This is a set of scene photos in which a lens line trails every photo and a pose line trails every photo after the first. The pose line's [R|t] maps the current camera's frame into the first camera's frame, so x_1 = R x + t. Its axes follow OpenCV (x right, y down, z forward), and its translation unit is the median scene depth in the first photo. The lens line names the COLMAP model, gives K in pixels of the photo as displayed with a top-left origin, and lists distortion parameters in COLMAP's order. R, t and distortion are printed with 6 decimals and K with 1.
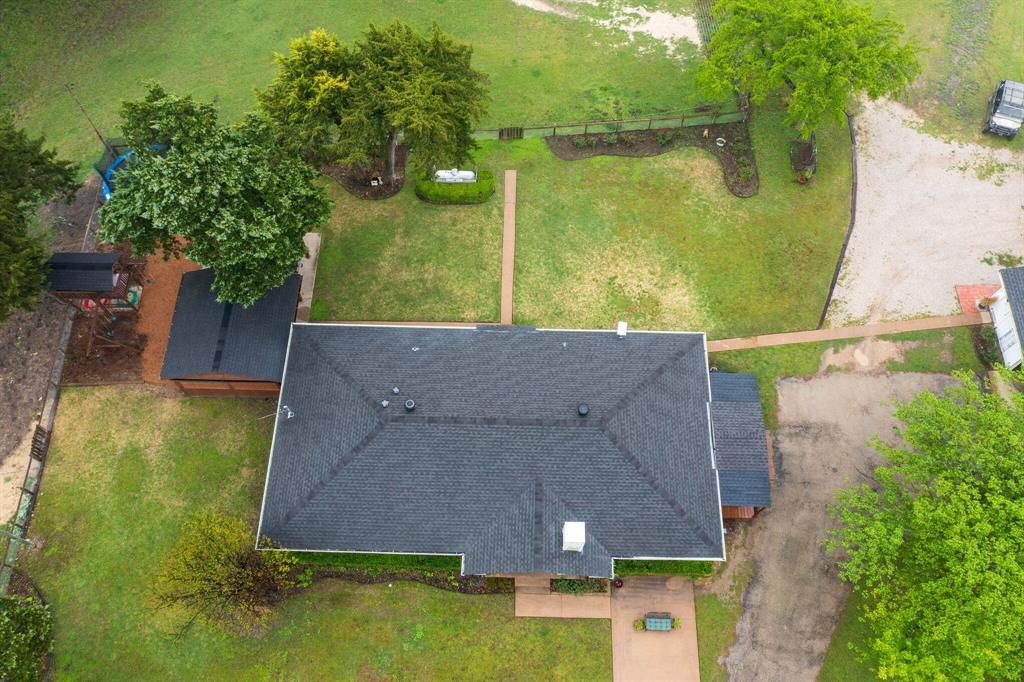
lens RADIAL K [[808.1, 0, 512.0], [0, 808.1, 341.0], [0, 0, 1]] dist [-0.006927, -0.006431]
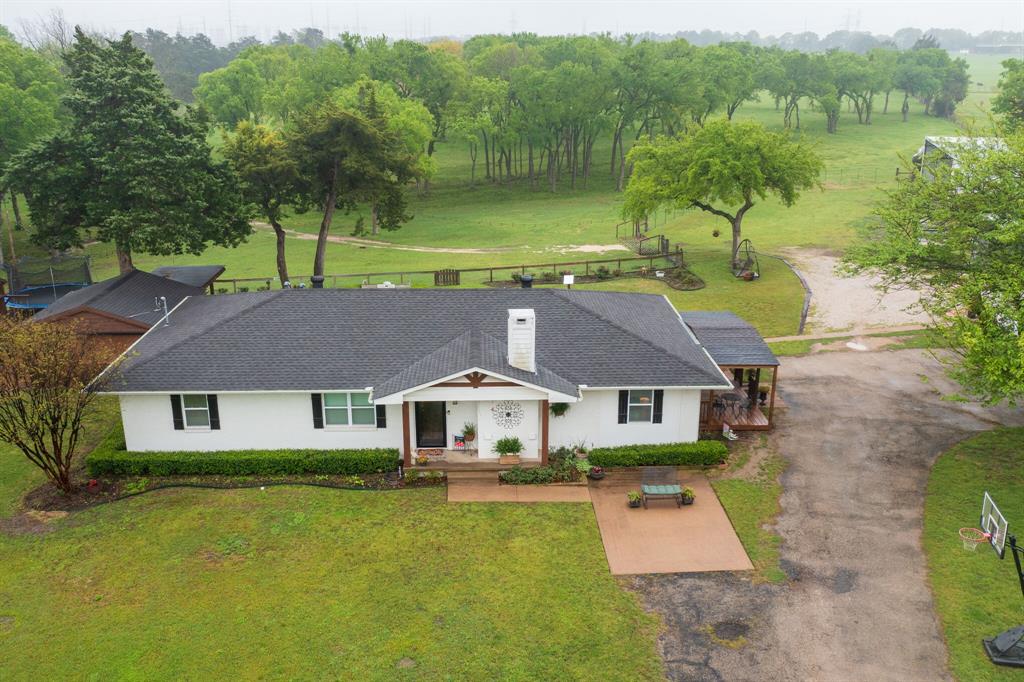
lens RADIAL K [[890.9, 0, 512.0], [0, 890.9, 341.0], [0, 0, 1]] dist [-0.007304, -0.003868]
pose [[0.998107, -0.027065, 0.055224, 0.017323], [0.058057, 0.710898, -0.700895, 0.661751], [-0.020289, 0.702774, 0.711123, 0.335312]]
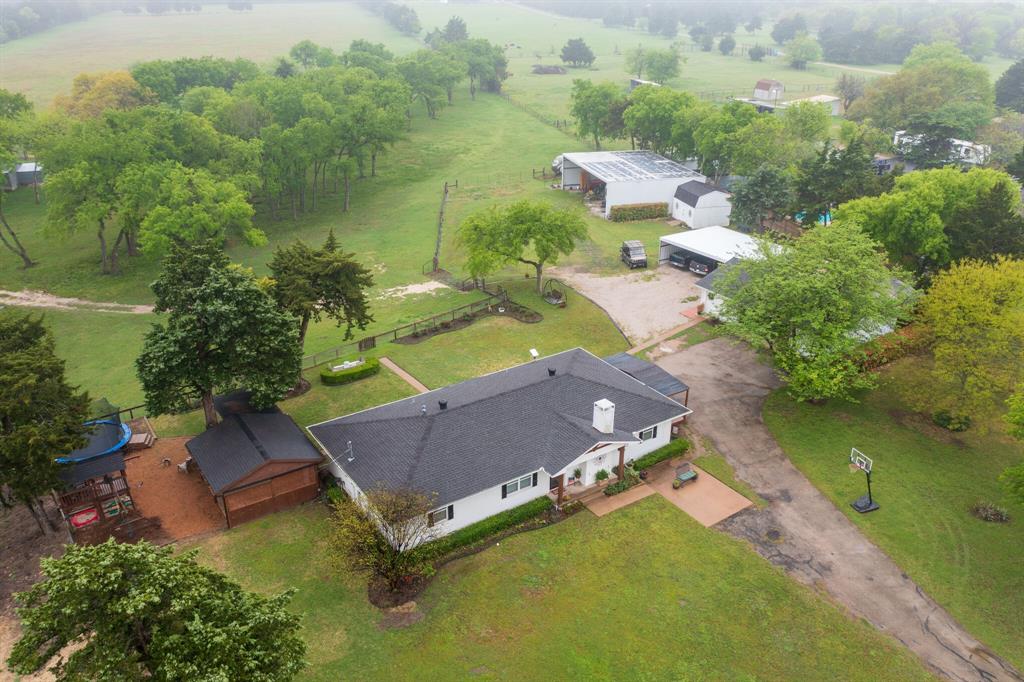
lens RADIAL K [[783.8, 0, 512.0], [0, 783.8, 341.0], [0, 0, 1]] dist [-0.009368, -0.012796]
pose [[0.816974, -0.245754, 0.521689, -0.563408], [0.515612, 0.716435, -0.469964, 0.551585], [-0.258261, 0.652937, 0.712022, 0.024025]]
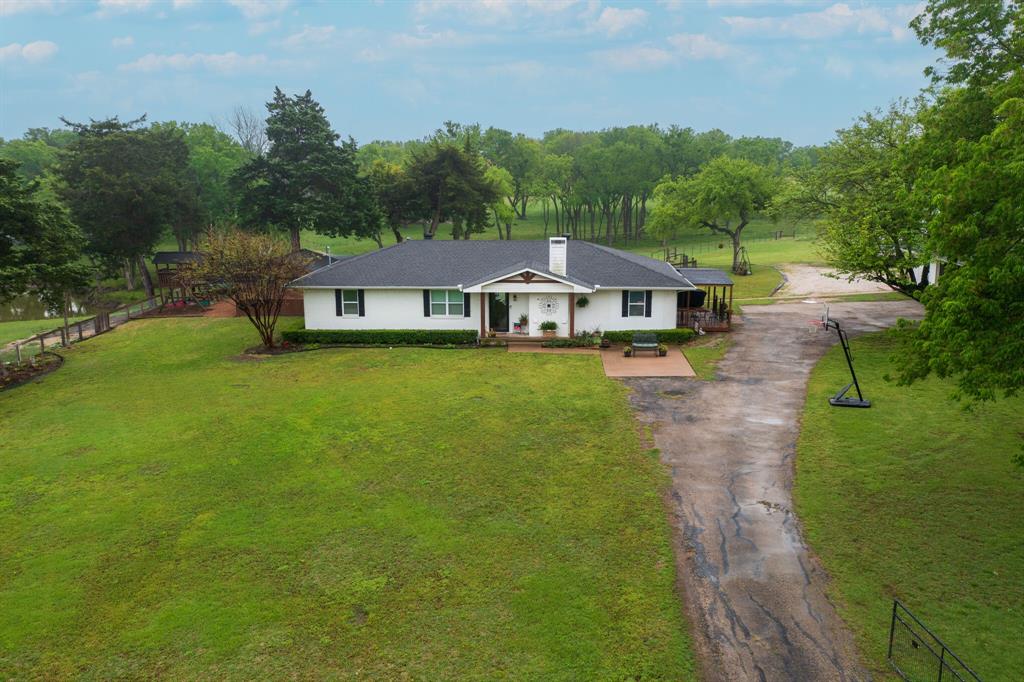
lens RADIAL K [[808.1, 0, 512.0], [0, 808.1, 341.0], [0, 0, 1]] dist [-0.006927, -0.006431]
pose [[0.999309, -0.005430, -0.036781, 0.041889], [-0.025102, 0.631232, -0.775188, 0.988410], [0.027426, 0.775575, 0.630659, 0.289556]]
